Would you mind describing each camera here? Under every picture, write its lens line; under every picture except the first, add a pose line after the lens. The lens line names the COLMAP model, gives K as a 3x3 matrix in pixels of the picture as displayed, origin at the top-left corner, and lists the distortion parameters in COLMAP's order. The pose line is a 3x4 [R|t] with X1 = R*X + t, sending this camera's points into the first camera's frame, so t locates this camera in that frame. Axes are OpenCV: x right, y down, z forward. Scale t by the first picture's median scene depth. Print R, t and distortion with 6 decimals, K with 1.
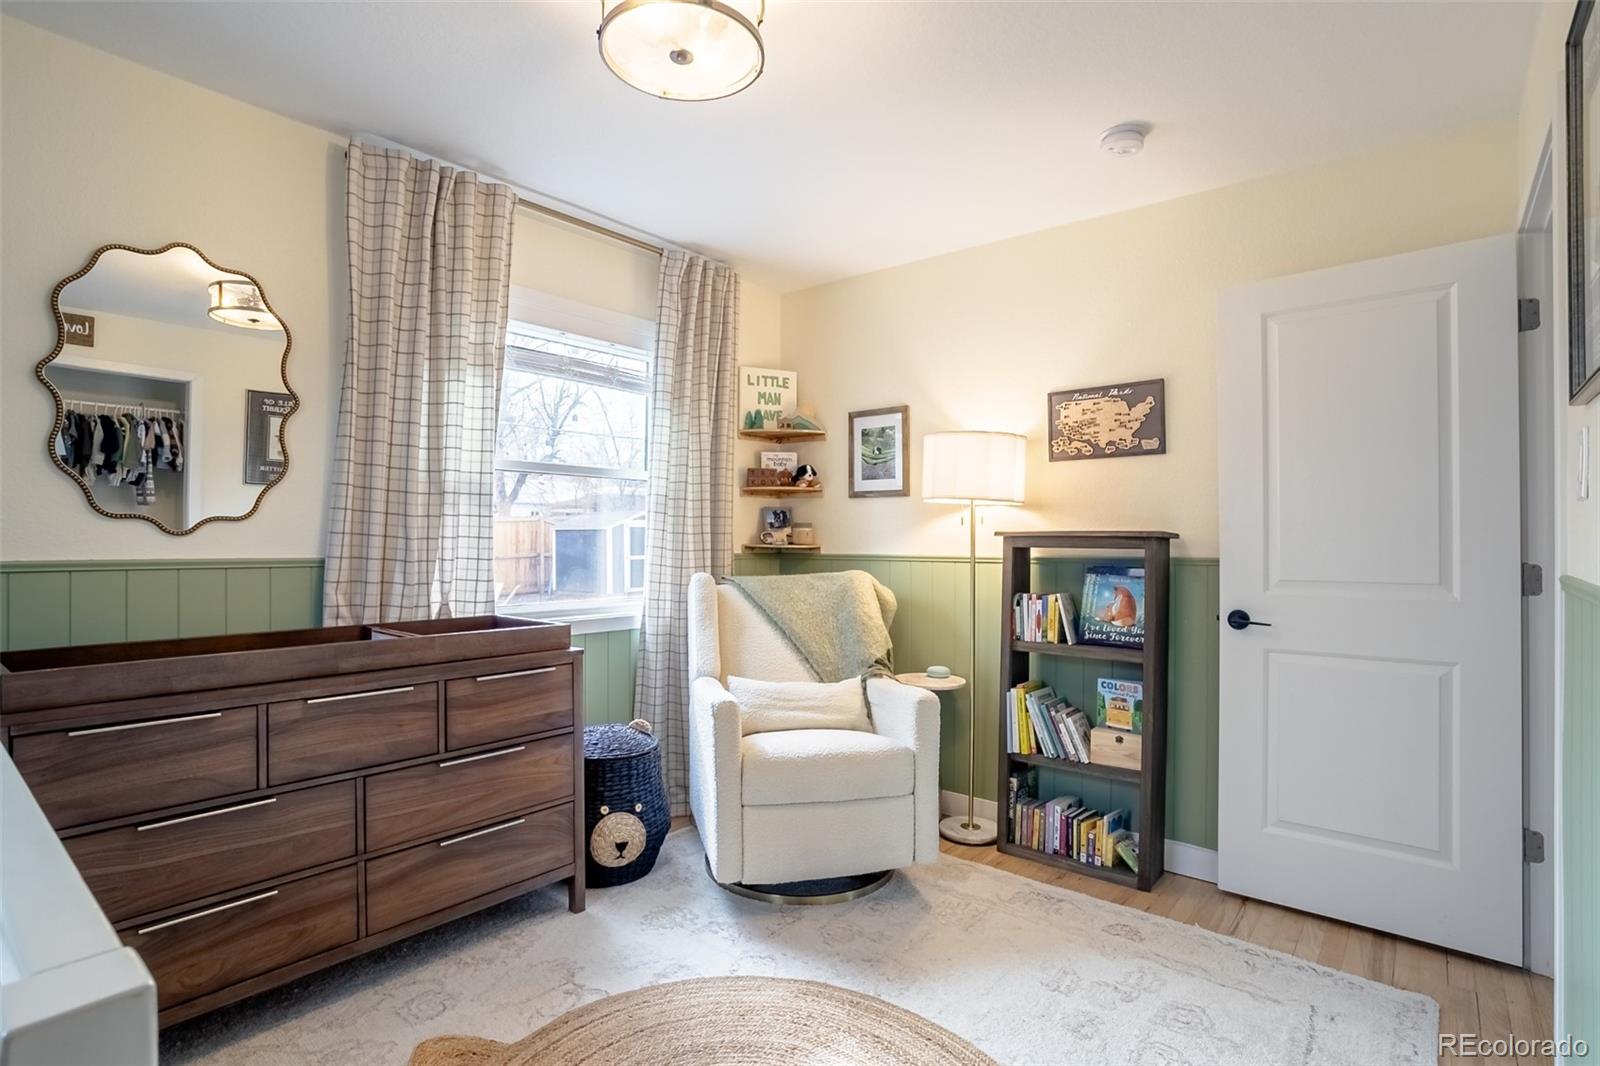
lens RADIAL K [[790.4, 0, 793.5], [0, 790.4, 536.4], [0, 0, 1]] dist [-0.067413, 0.032692]
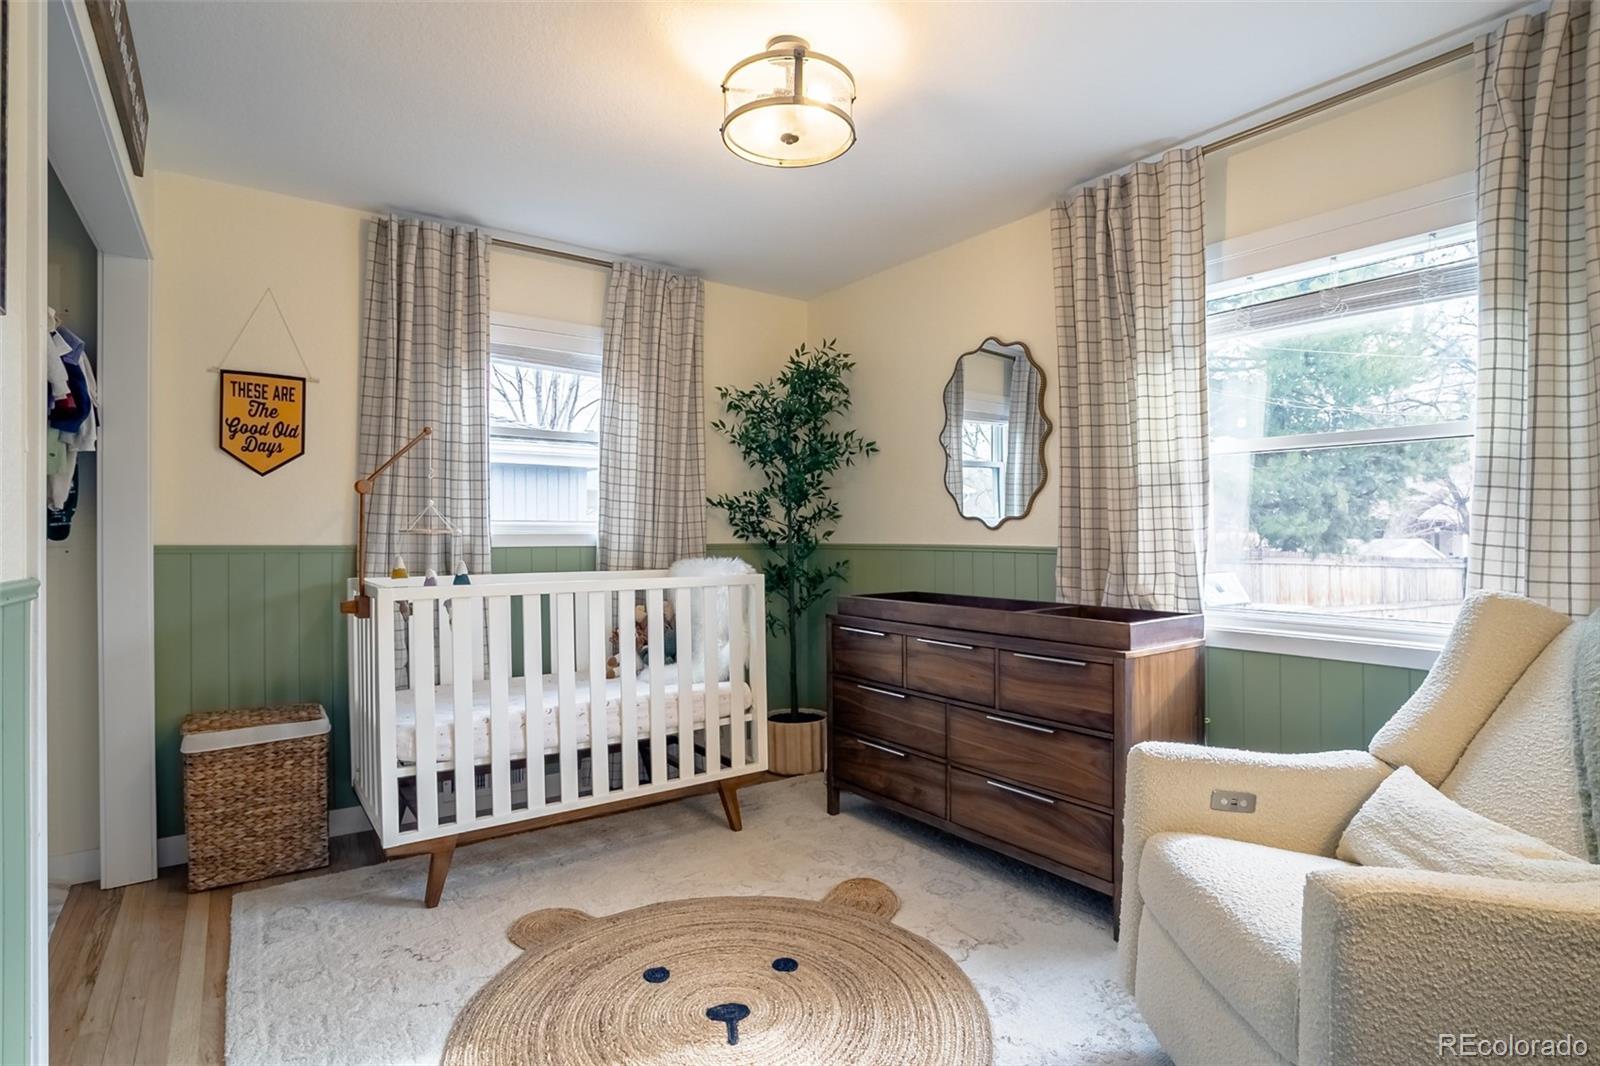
lens RADIAL K [[790.4, 0, 793.5], [0, 790.4, 536.4], [0, 0, 1]] dist [-0.067413, 0.032692]
pose [[-0.247521, -0.000896, -0.968882, 0.810230], [0.004261, 0.999989, -0.002013, 0.012154], [0.968873, -0.004627, -0.247514, 1.003566]]
